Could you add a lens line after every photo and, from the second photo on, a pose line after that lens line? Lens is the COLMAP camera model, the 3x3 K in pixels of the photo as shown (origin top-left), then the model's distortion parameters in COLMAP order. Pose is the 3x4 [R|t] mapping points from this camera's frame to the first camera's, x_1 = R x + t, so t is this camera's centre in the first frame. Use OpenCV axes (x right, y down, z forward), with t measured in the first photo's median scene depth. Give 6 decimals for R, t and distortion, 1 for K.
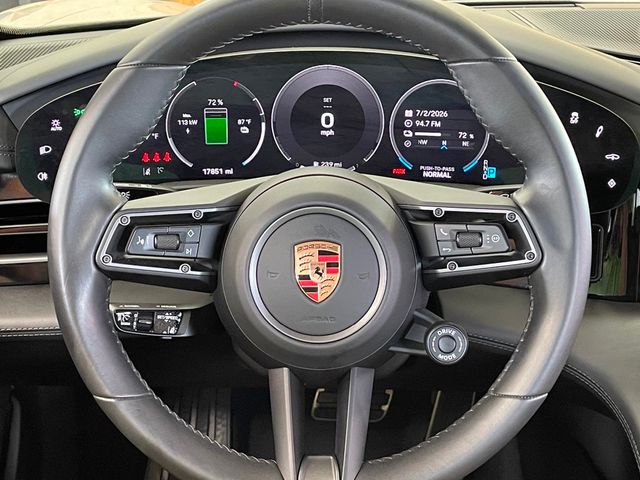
lens RADIAL K [[1004.8, 0, 325.8], [0, 1004.8, 237.3], [0, 0, 1]] dist [0.067102, 0.000000]
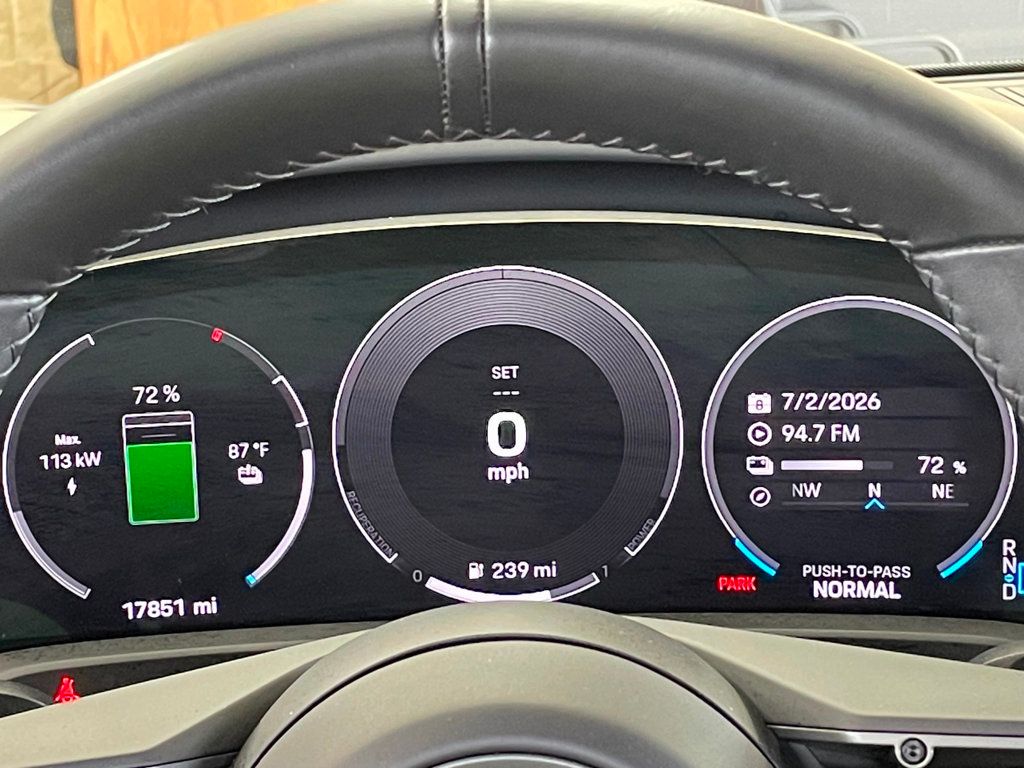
lens RADIAL K [[2440.1, 0, 506.3], [0, 2440.1, 384.0], [0, 0, 1]] dist [0.047796, 0.000000]
pose [[0.998976, -0.041726, 0.017514, -0.011579], [0.043426, 0.992793, -0.111694, -0.045686], [-0.012727, 0.112340, 0.993588, 0.224872]]
